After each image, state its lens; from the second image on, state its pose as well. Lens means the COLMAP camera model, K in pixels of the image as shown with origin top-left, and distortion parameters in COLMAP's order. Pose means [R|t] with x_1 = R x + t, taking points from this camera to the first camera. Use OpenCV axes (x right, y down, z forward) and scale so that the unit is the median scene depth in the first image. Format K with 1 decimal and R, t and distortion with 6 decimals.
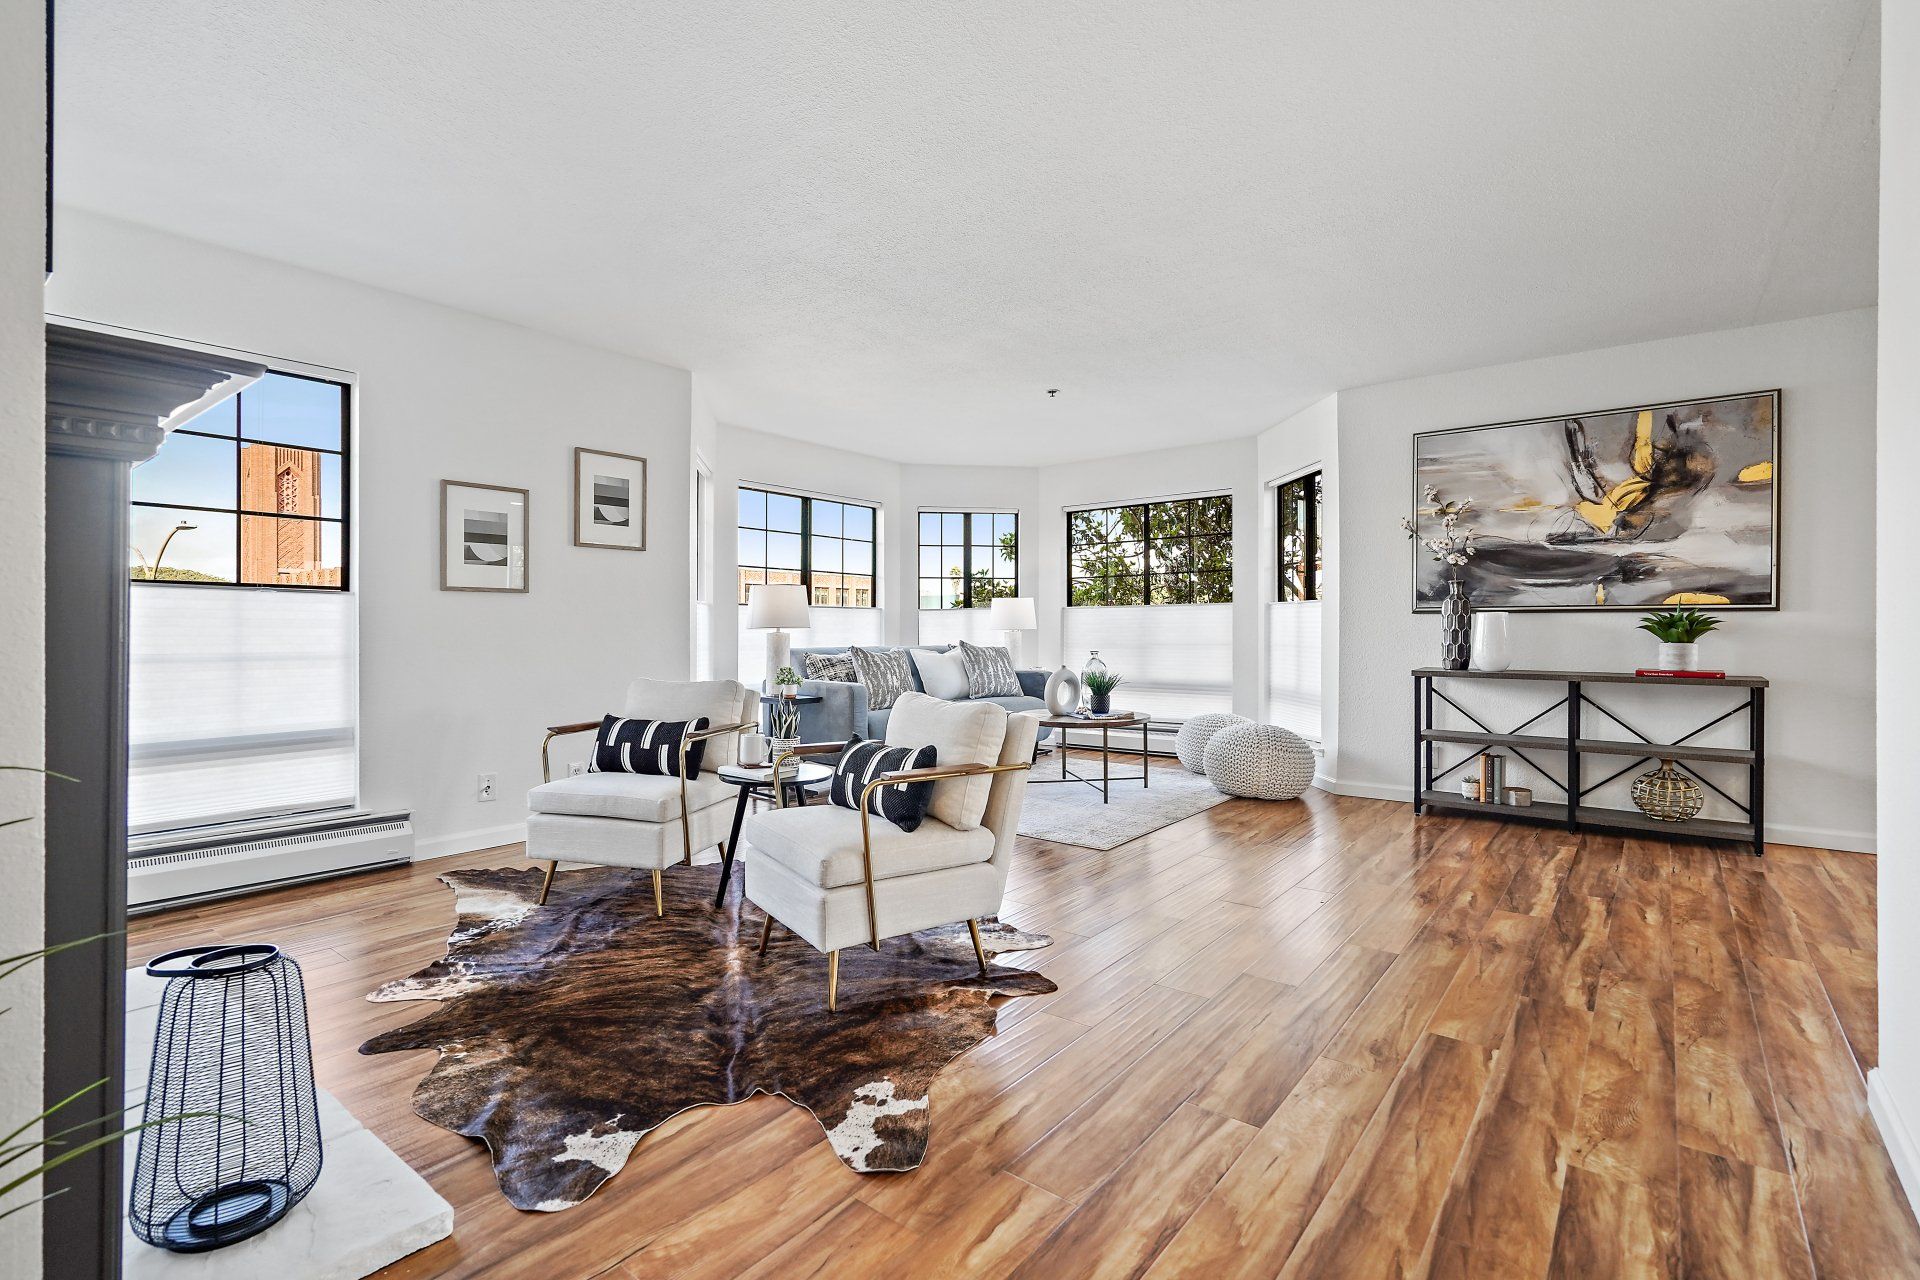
lens RADIAL K [[889.2, 0, 941.0], [0, 889.2, 627.9], [0, 0, 1]] dist [-0.003309, 0.001132]
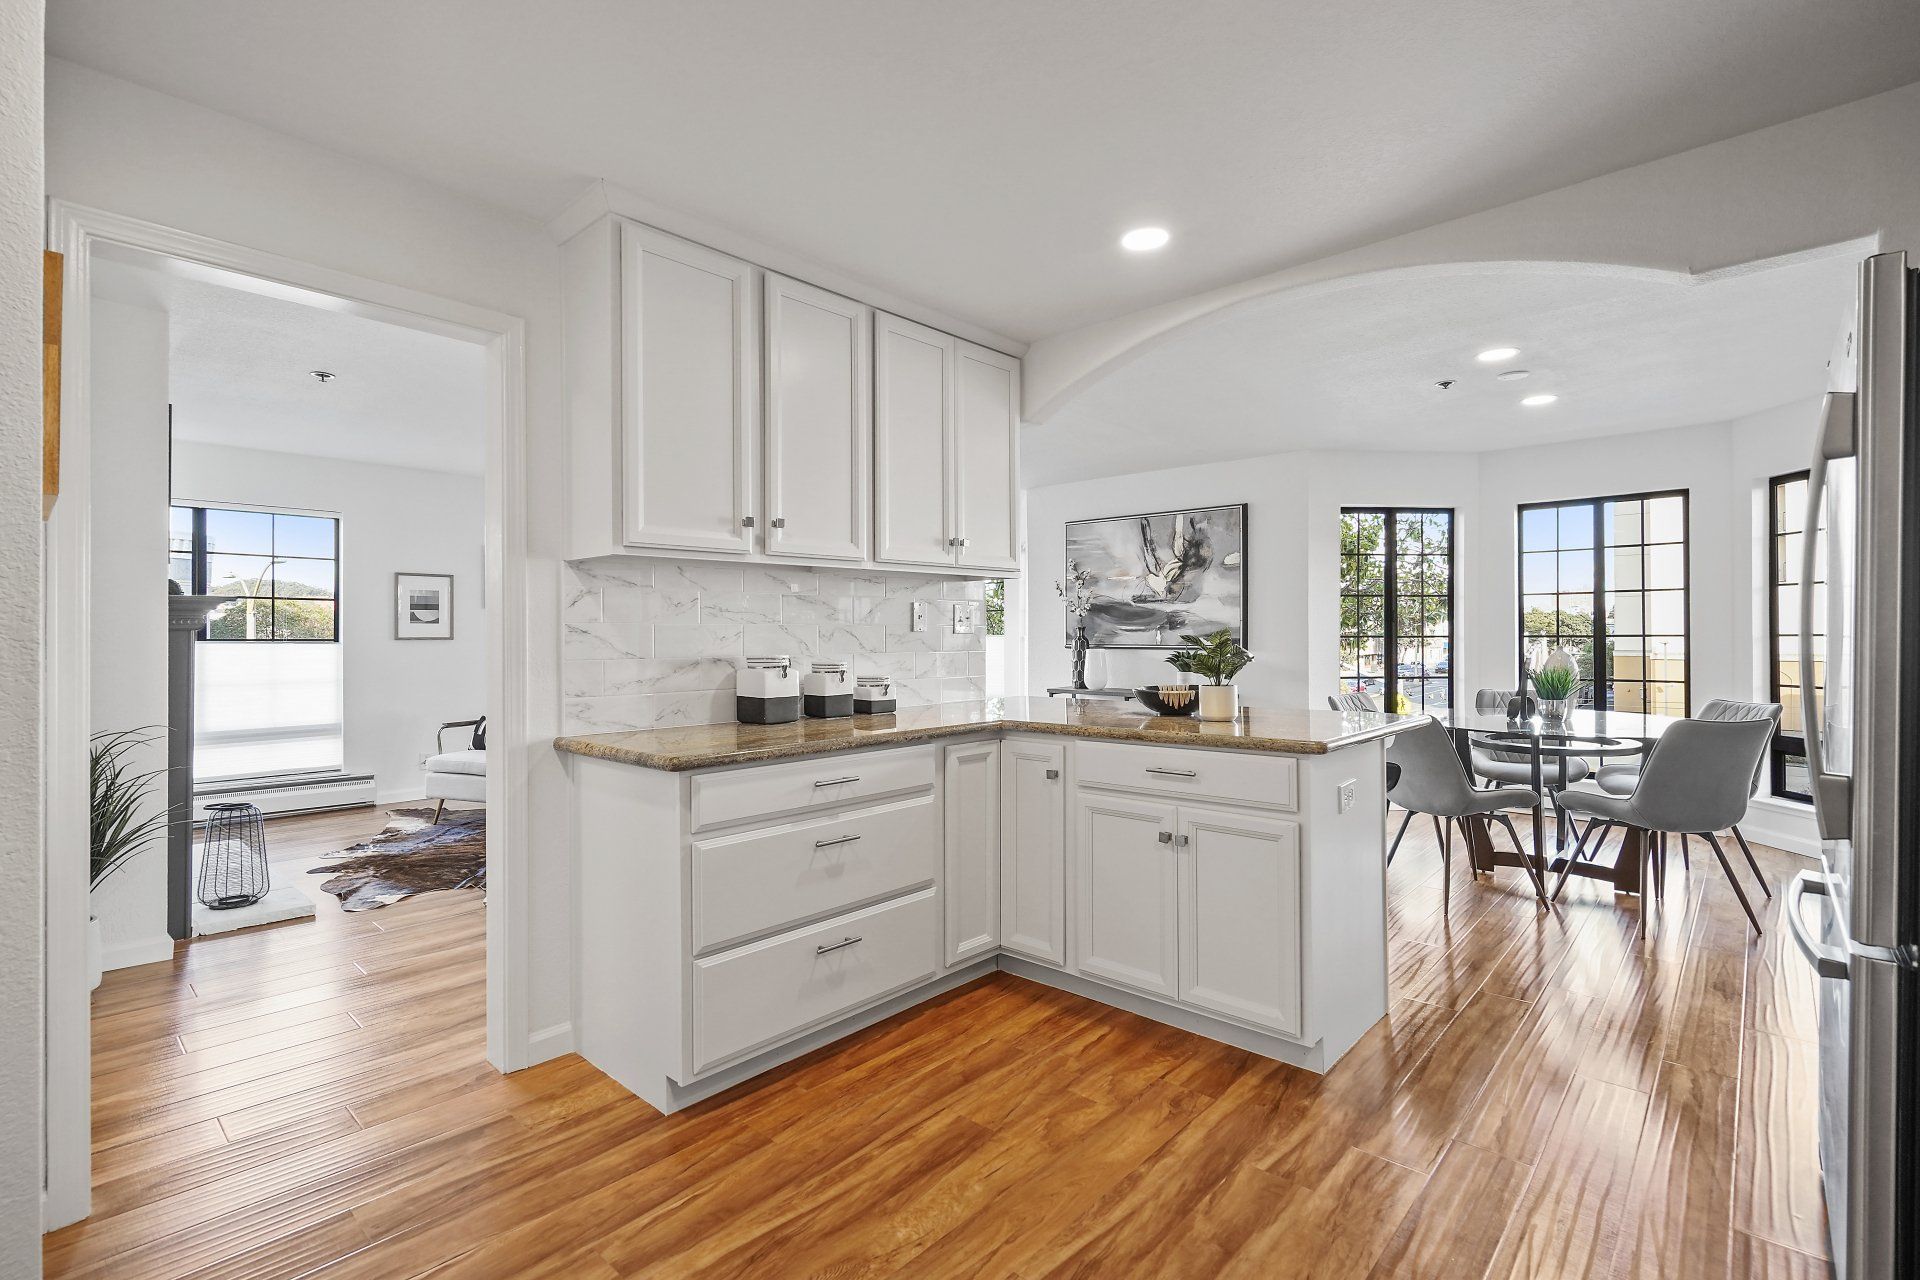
lens RADIAL K [[889.2, 0, 945.5], [0, 889.2, 629.0], [0, 0, 1]] dist [-0.003309, 0.001132]
pose [[0.997852, -0.003028, -0.065441, 0.503617], [0.002590, 0.999974, -0.006776, -0.044139], [0.065460, 0.006592, 0.997833, -0.513047]]
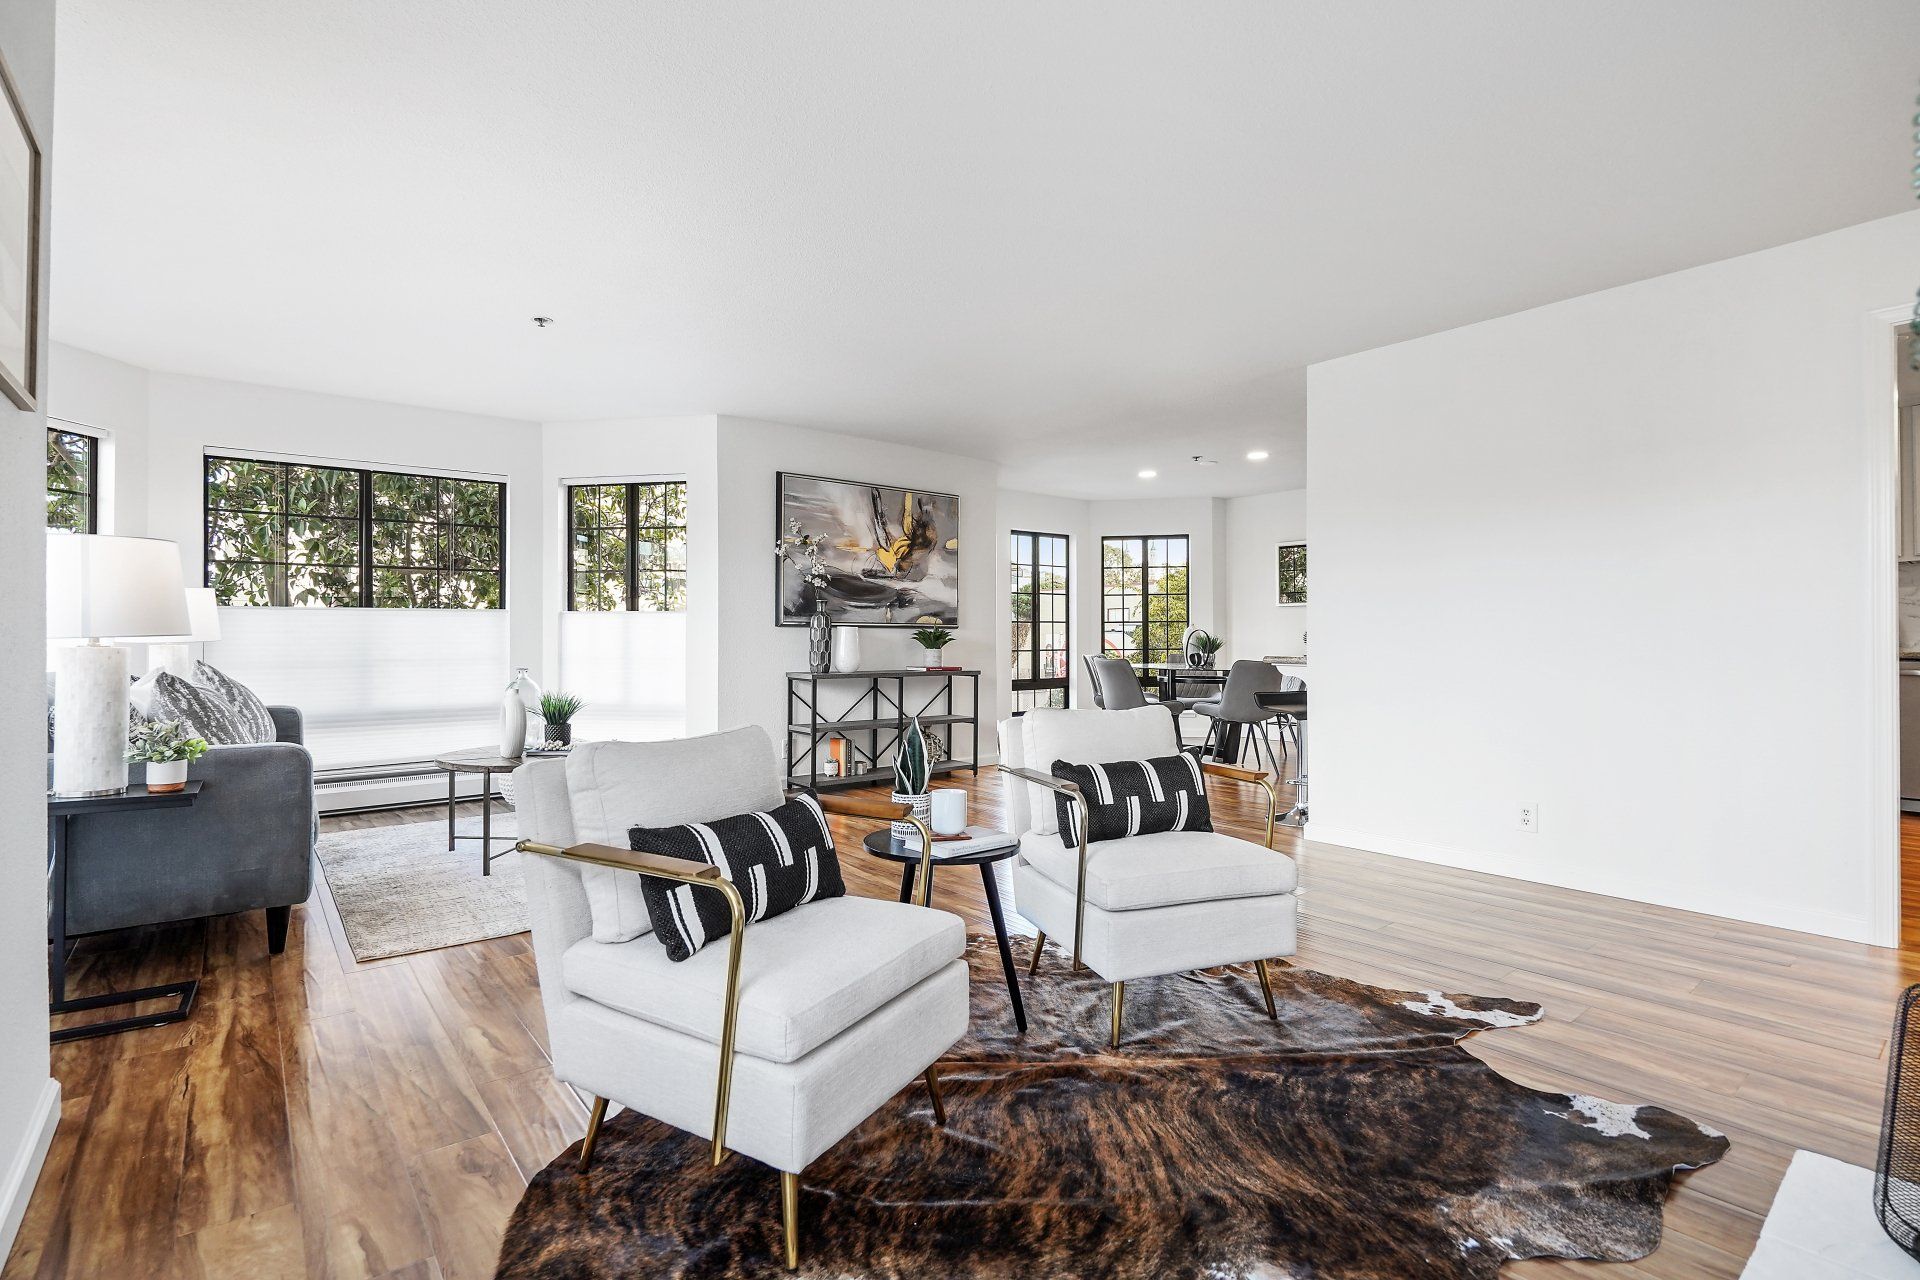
lens RADIAL K [[889.2, 0, 957.3], [0, 889.2, 630.3], [0, 0, 1]] dist [-0.003309, 0.001132]
pose [[0.204650, 0.011691, 0.978765, -0.644983], [0.002020, 0.999922, -0.012366, 0.003926], [-0.978833, 0.004508, 0.204611, 0.623885]]
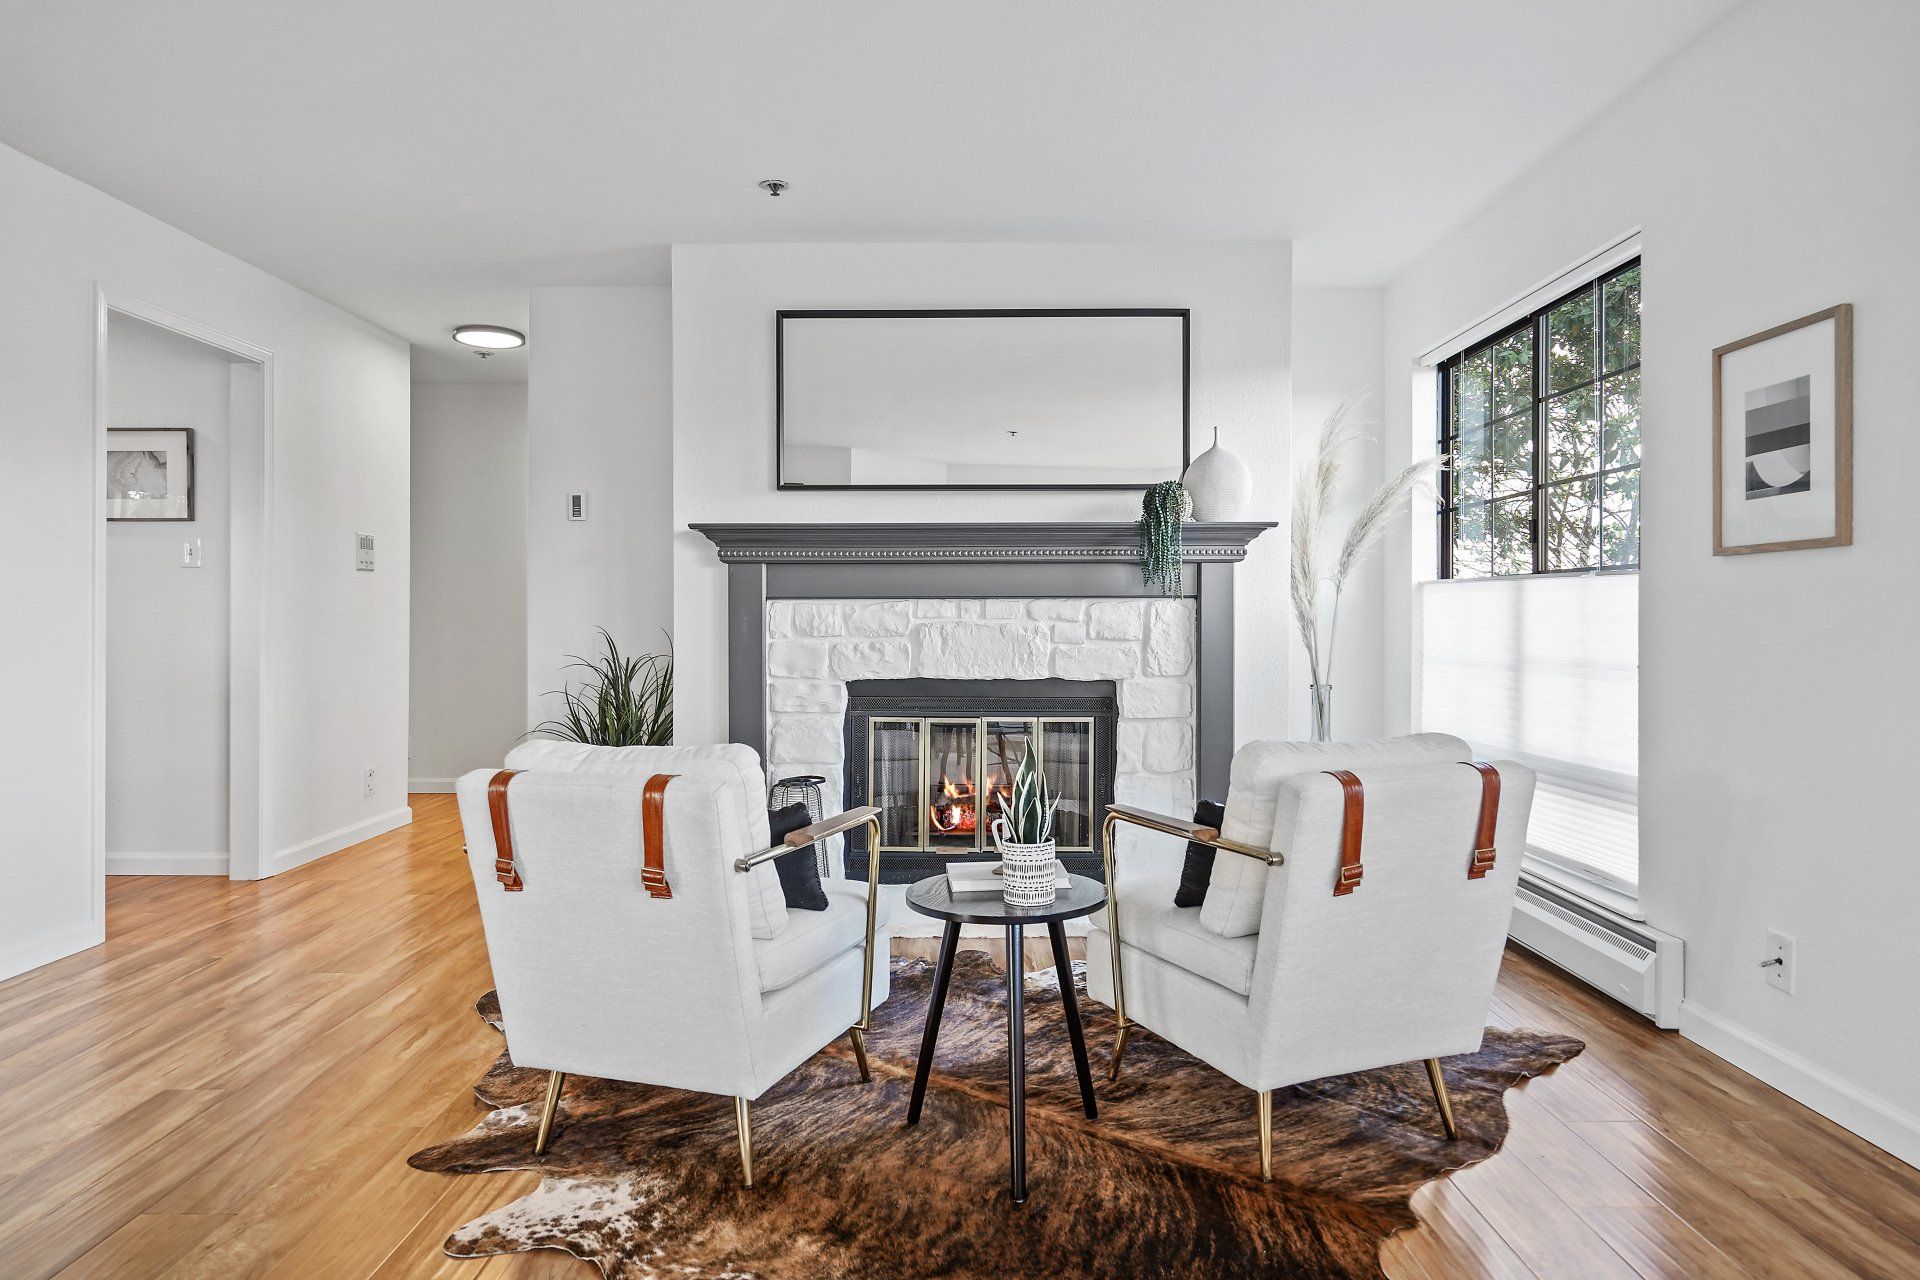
lens RADIAL K [[1145.4, 0, 940.7], [0, 1145.4, 616.0], [0, 0, 1]] dist [0.013684, 0.000218]
pose [[-0.779493, -0.005615, -0.626386, 0.213289], [-0.002194, 0.999978, -0.006234, -0.000840], [0.626408, -0.003485, -0.779488, 1.127570]]
